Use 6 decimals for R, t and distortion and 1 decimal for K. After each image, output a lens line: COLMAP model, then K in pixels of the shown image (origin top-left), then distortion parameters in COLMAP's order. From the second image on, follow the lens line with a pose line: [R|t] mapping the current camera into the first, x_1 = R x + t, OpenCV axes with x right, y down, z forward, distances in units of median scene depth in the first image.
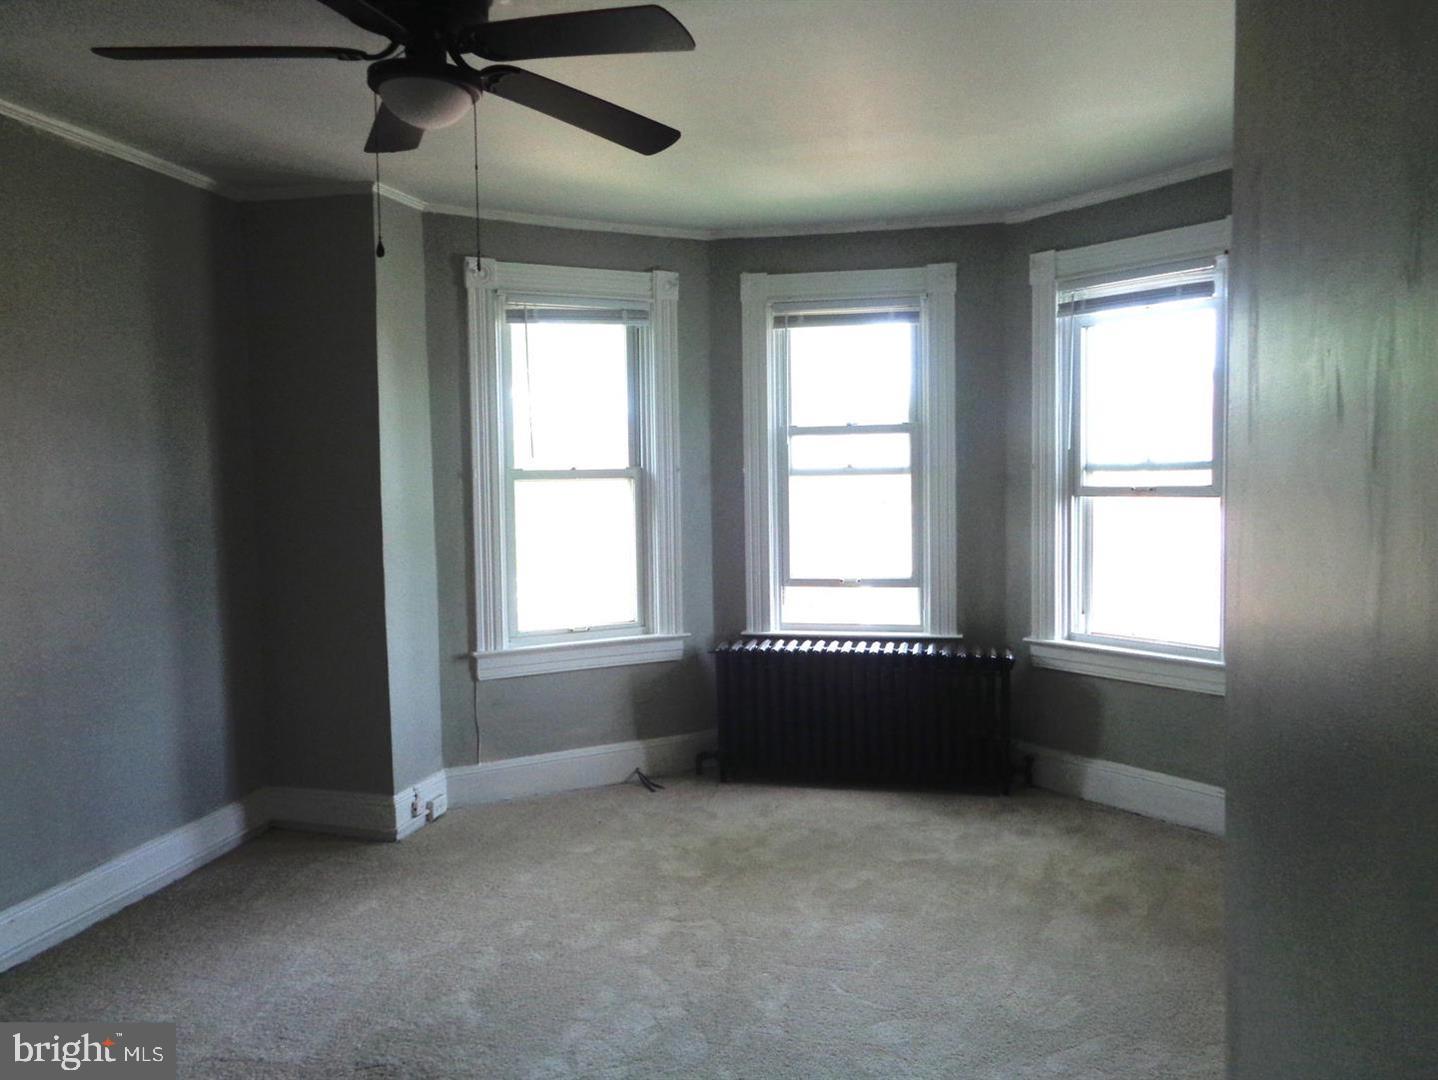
lens RADIAL K [[1112.6, 0, 721.1], [0, 1112.6, 533.8], [0, 0, 1]] dist [0.023892, 0.004057]
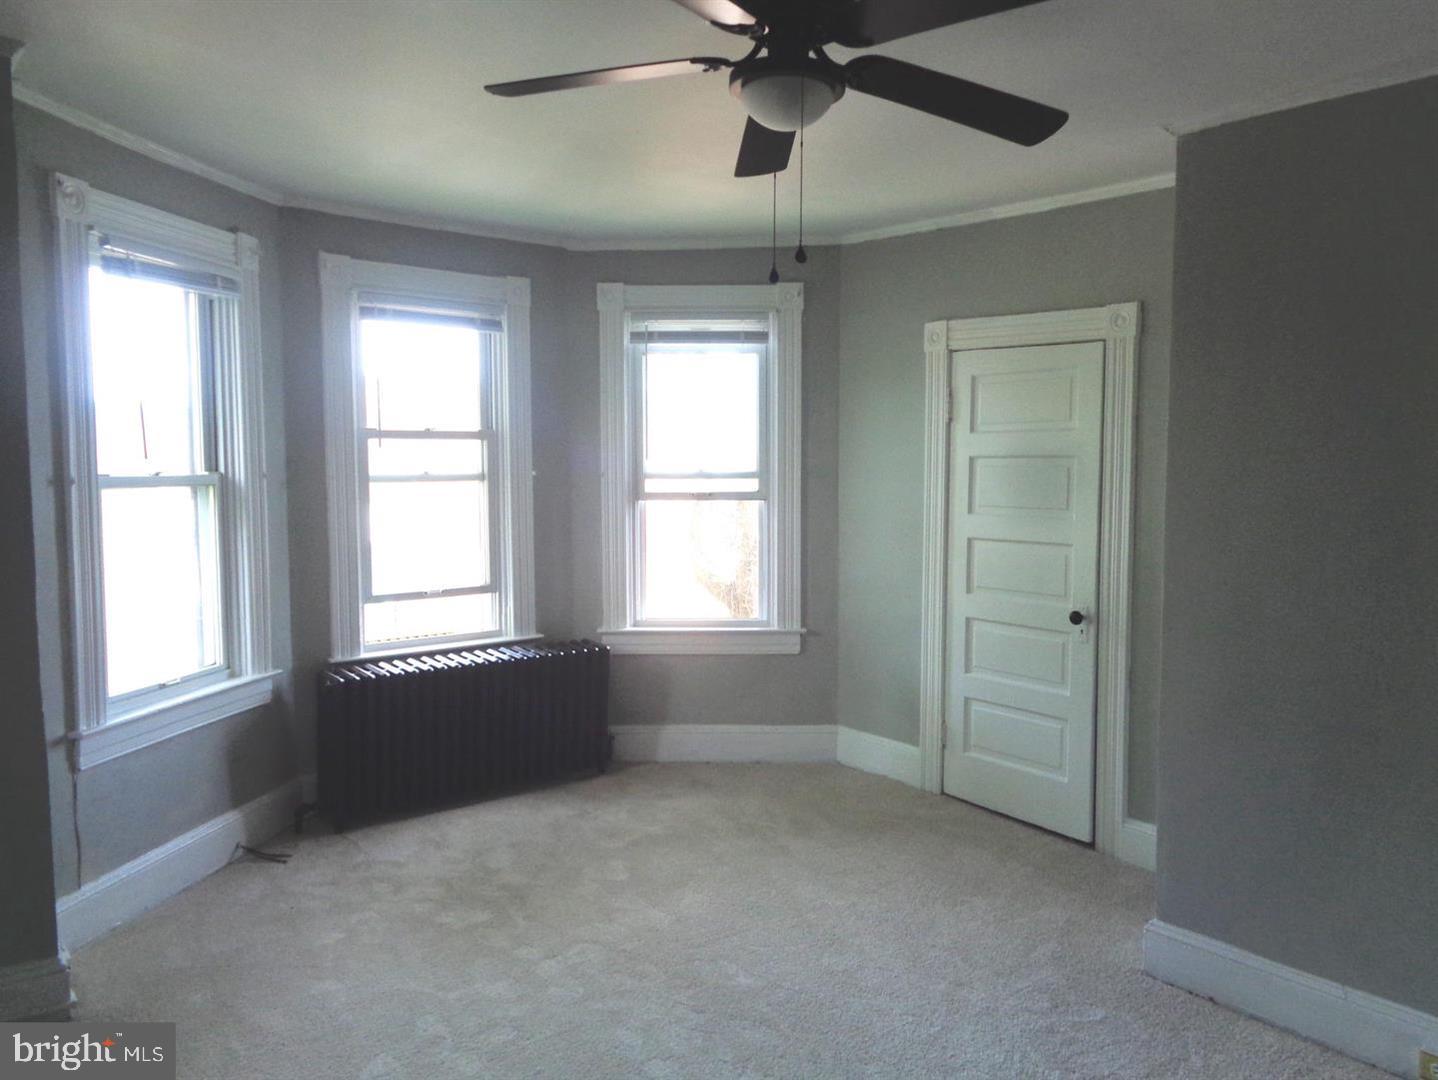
lens RADIAL K [[1112.6, 0, 721.1], [0, 1112.6, 533.8], [0, 0, 1]] dist [0.023892, 0.004057]
pose [[0.605964, -0.037975, 0.794585, -0.529471], [0.037133, 0.999121, 0.019431, -0.018591], [-0.794625, 0.017731, 0.606841, 0.233904]]
